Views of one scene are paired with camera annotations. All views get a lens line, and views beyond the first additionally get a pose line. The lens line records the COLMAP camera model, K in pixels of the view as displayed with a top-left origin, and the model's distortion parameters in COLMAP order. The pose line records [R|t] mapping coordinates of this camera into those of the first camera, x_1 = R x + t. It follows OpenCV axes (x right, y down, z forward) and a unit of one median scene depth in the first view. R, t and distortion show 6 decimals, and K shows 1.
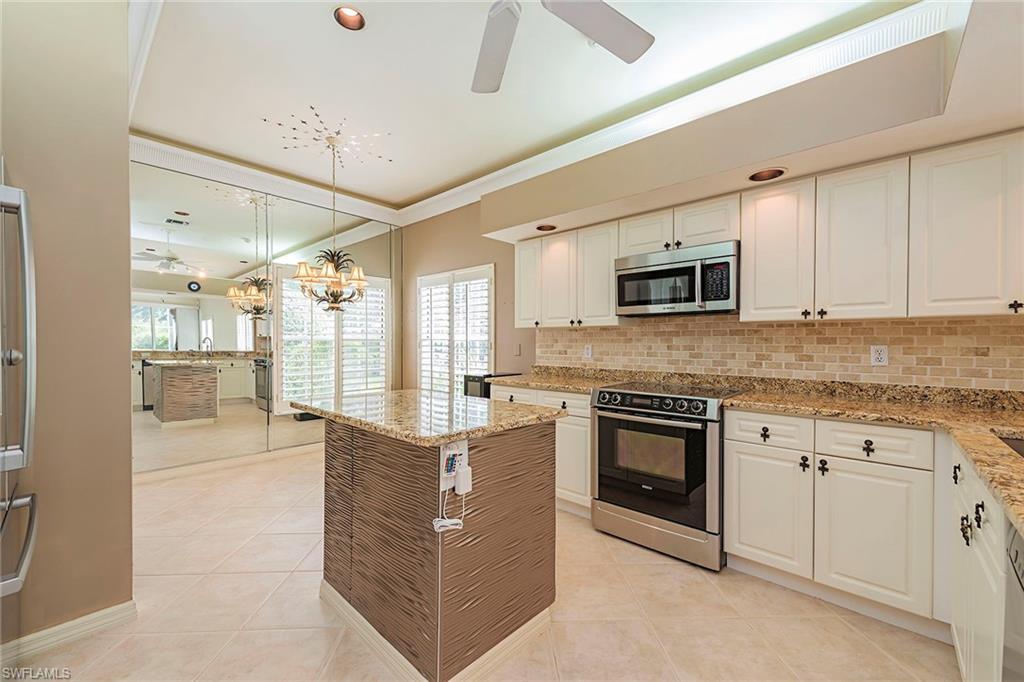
lens RADIAL K [[397.6, 0, 516.6], [0, 397.6, 344.3], [0, 0, 1]] dist [-0.010386, 0.000078]
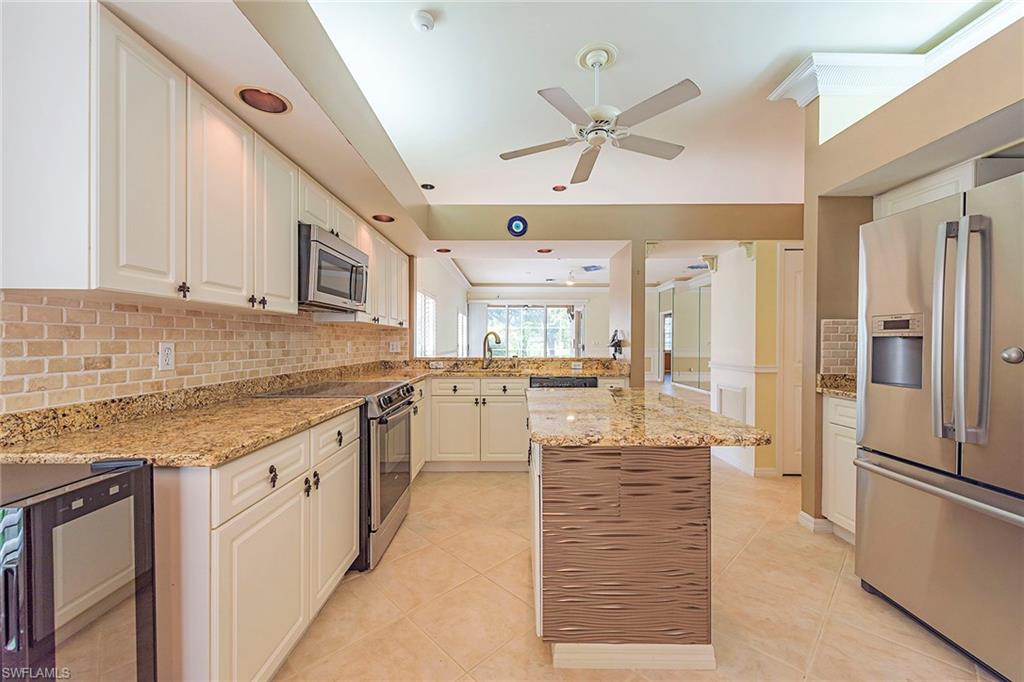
lens RADIAL K [[397.6, 0, 516.6], [0, 397.6, 344.3], [0, 0, 1]] dist [-0.010386, 0.000078]
pose [[-0.673577, -0.009827, 0.739052, -0.494639], [-0.000379, 0.999916, 0.012950, -0.003133], [-0.739117, 0.008443, -0.673524, 1.104145]]
